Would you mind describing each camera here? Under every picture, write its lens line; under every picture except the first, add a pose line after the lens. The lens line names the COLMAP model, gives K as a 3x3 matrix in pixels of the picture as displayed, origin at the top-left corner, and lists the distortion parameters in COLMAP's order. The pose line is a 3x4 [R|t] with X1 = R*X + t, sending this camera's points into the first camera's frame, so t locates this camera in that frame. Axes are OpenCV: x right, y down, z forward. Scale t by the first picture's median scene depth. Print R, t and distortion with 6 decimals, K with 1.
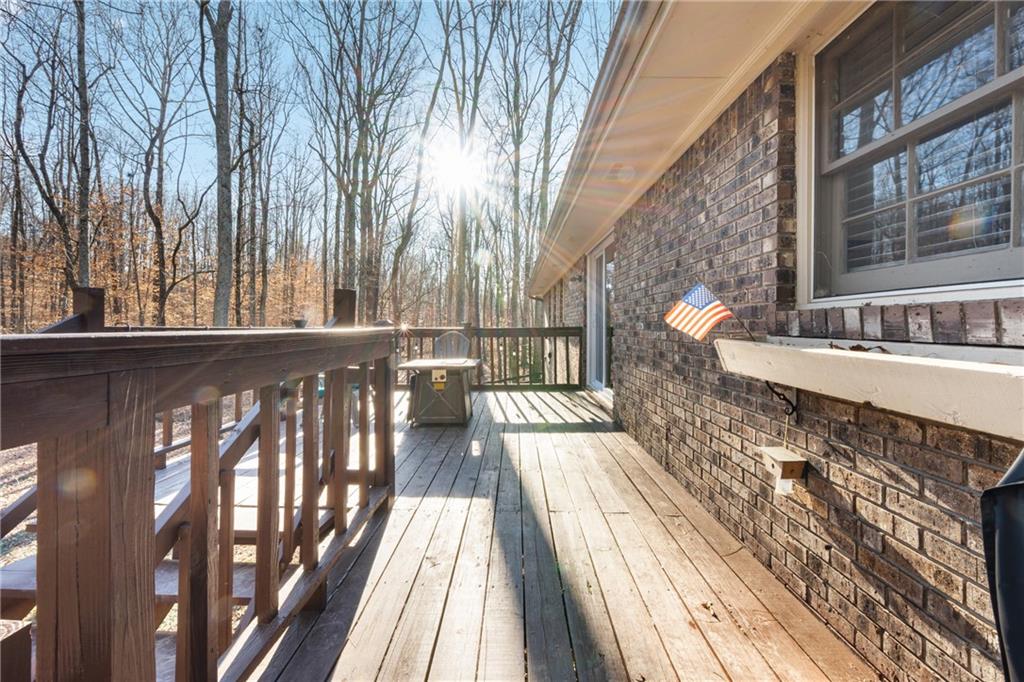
lens RADIAL K [[411.2, 0, 508.9], [0, 411.2, 325.1], [0, 0, 1]] dist [-0.000055, -0.000071]
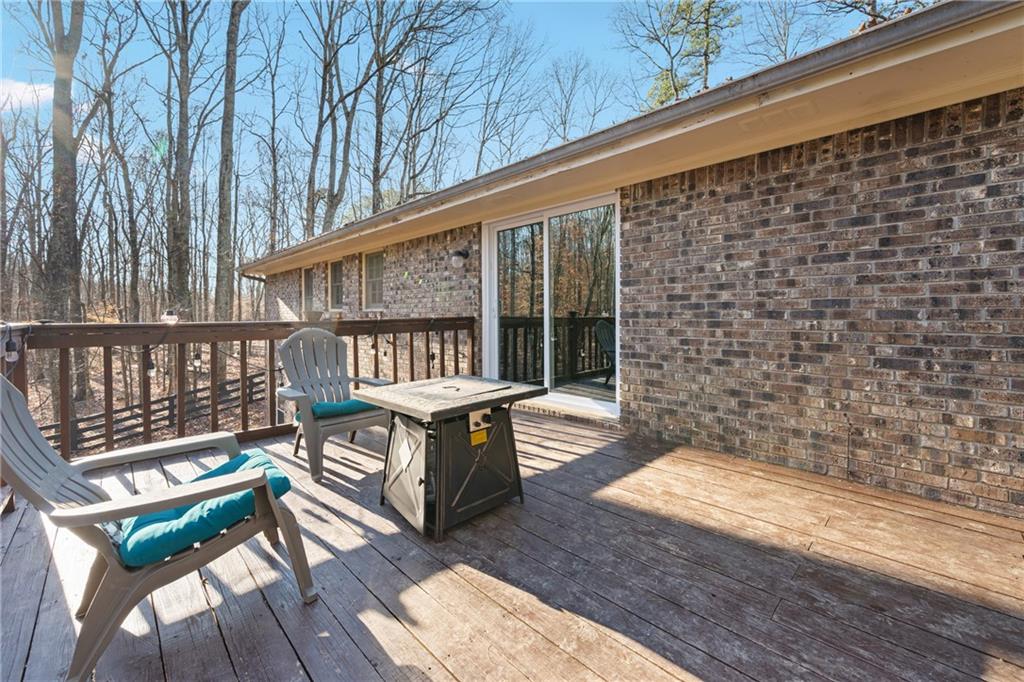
lens RADIAL K [[411.8, 0, 525.6], [0, 411.8, 320.6], [0, 0, 1]] dist [0.002181, 0.000170]
pose [[0.689159, -0.015058, 0.724454, -0.325069], [0.005144, 0.999861, 0.015889, -0.000693], [-0.724592, -0.007223, 0.689140, 0.409189]]
